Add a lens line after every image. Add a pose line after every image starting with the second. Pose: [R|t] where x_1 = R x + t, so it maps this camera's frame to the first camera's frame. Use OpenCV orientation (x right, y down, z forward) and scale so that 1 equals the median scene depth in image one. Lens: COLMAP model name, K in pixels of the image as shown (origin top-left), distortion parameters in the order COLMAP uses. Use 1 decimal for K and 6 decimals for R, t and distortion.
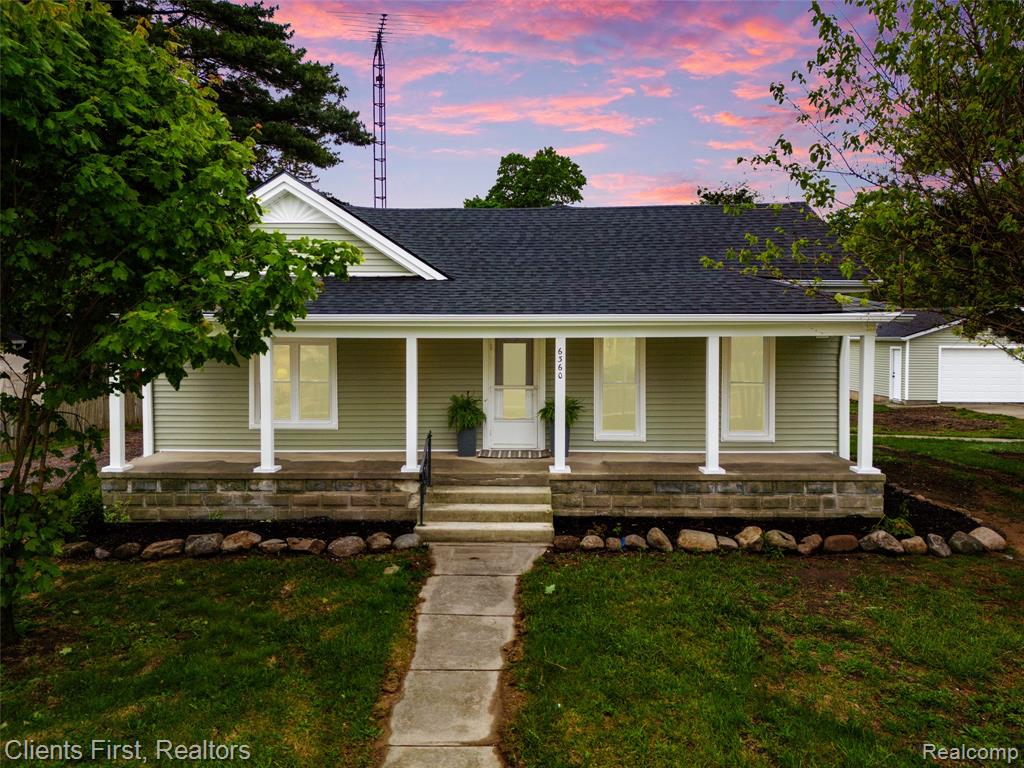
lens RADIAL K [[729.7, 0, 533.3], [0, 729.7, 359.3], [0, 0, 1]] dist [0.050535, -0.038869]
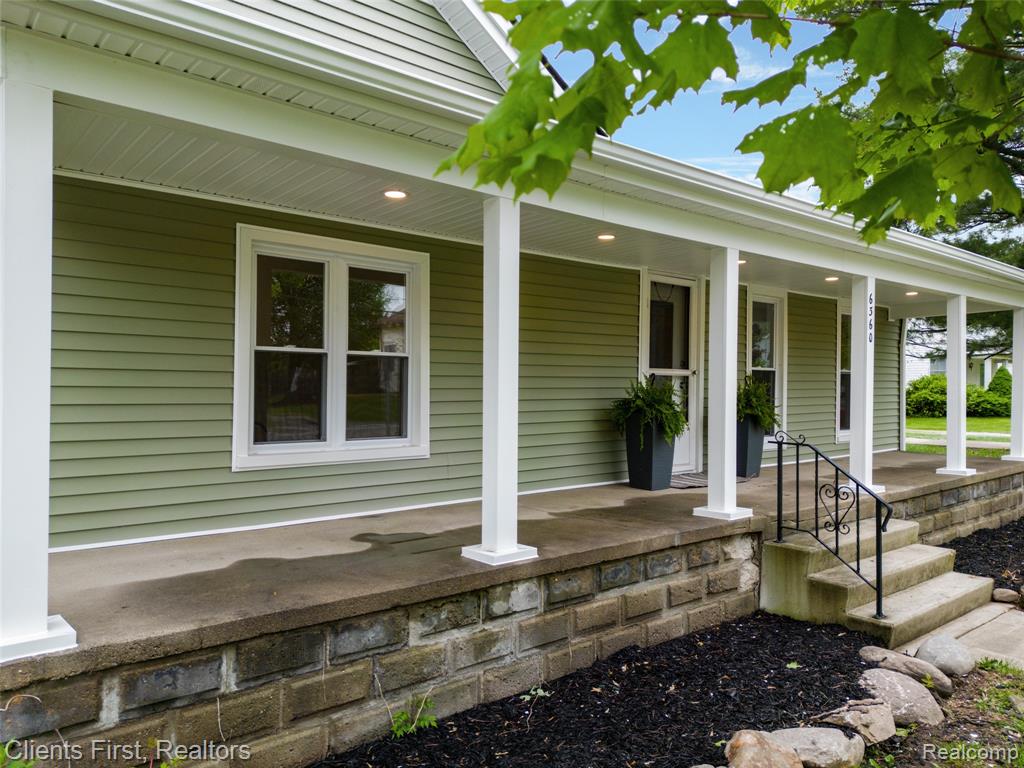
lens RADIAL K [[729.7, 0, 516.4], [0, 729.7, 385.7], [0, 0, 1]] dist [0.050535, -0.038869]
pose [[0.747636, 0.006453, 0.664077, -0.614710], [0.012729, 0.999630, -0.024044, 0.072981], [-0.663986, 0.026430, 0.747277, 0.720624]]
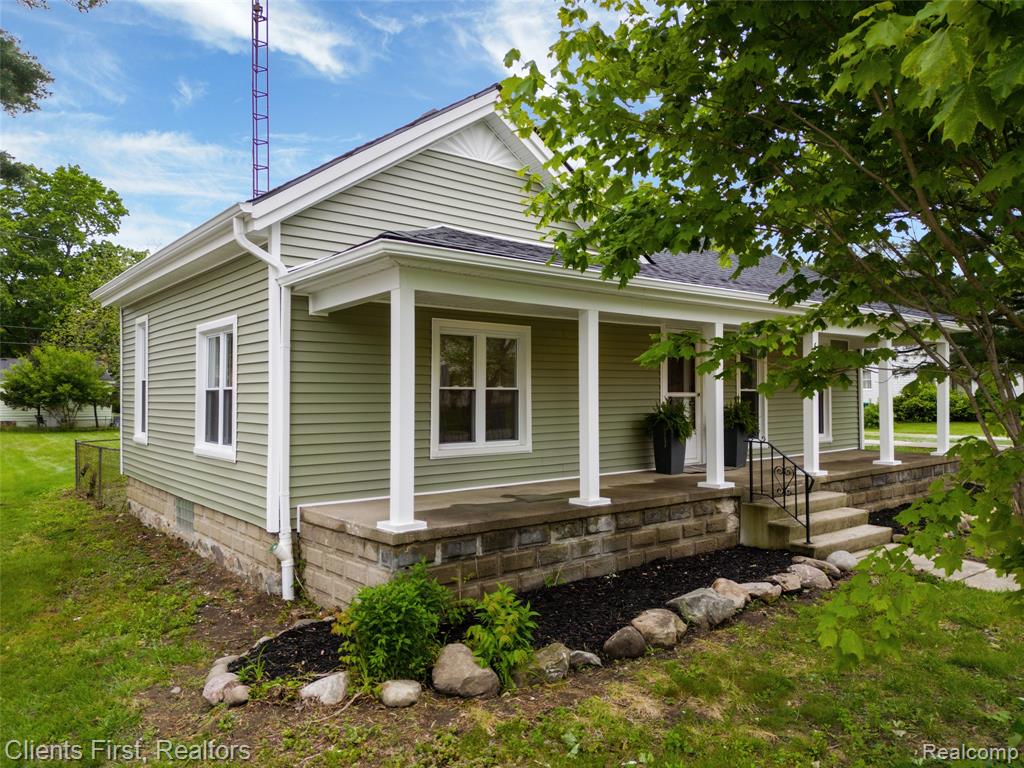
lens RADIAL K [[729.7, 0, 514.7], [0, 729.7, 374.8], [0, 0, 1]] dist [0.050535, -0.038869]
pose [[0.760051, 0.015608, 0.649676, -0.880236], [0.021600, 0.998552, -0.049259, 0.062814], [-0.649505, 0.051472, 0.758613, 0.522284]]
